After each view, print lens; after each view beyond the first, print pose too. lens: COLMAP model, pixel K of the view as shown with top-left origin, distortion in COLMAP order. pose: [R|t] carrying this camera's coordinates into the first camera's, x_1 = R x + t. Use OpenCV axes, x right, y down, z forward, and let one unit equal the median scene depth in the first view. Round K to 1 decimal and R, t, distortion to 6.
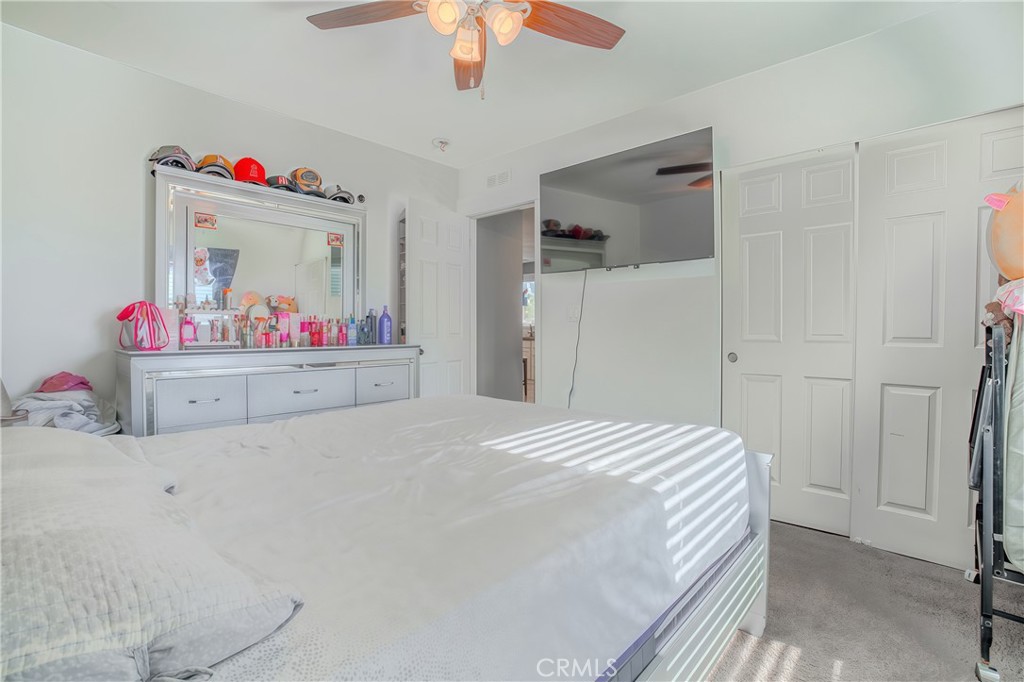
lens RADIAL K [[472.0, 0, 509.3], [0, 472.0, 336.9], [0, 0, 1]] dist [-0.062156, 0.000880]
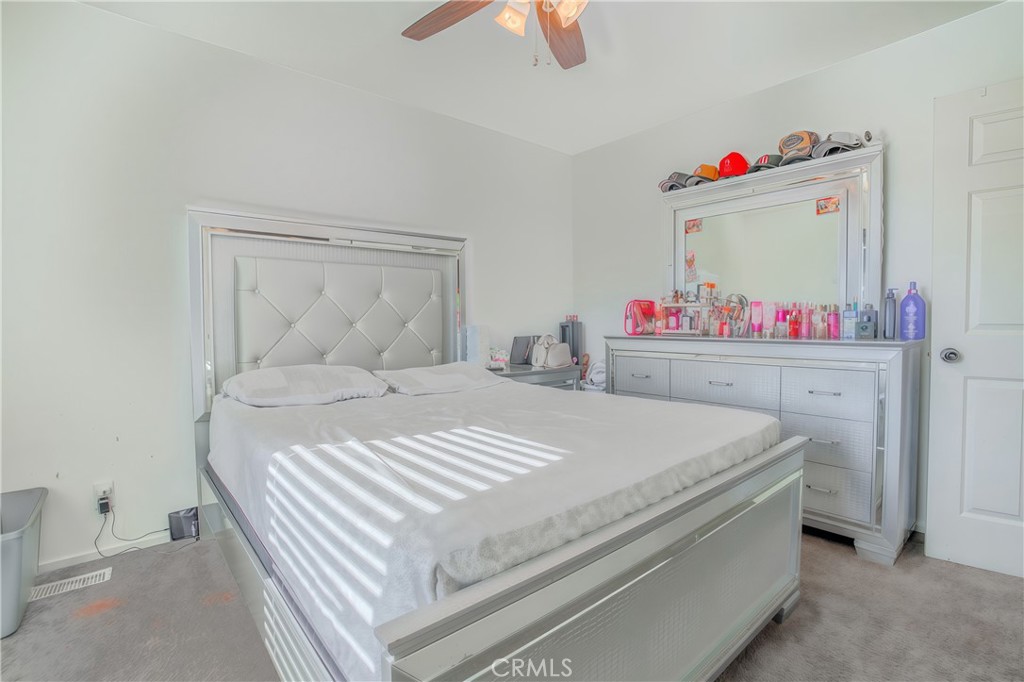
lens RADIAL K [[472.0, 0, 509.3], [0, 472.0, 336.9], [0, 0, 1]] dist [-0.062156, 0.000880]
pose [[-0.142187, 0.033825, -0.989262, 0.512543], [-0.007001, 0.999357, 0.035176, -0.009242], [0.989815, 0.011927, -0.141859, 0.622460]]
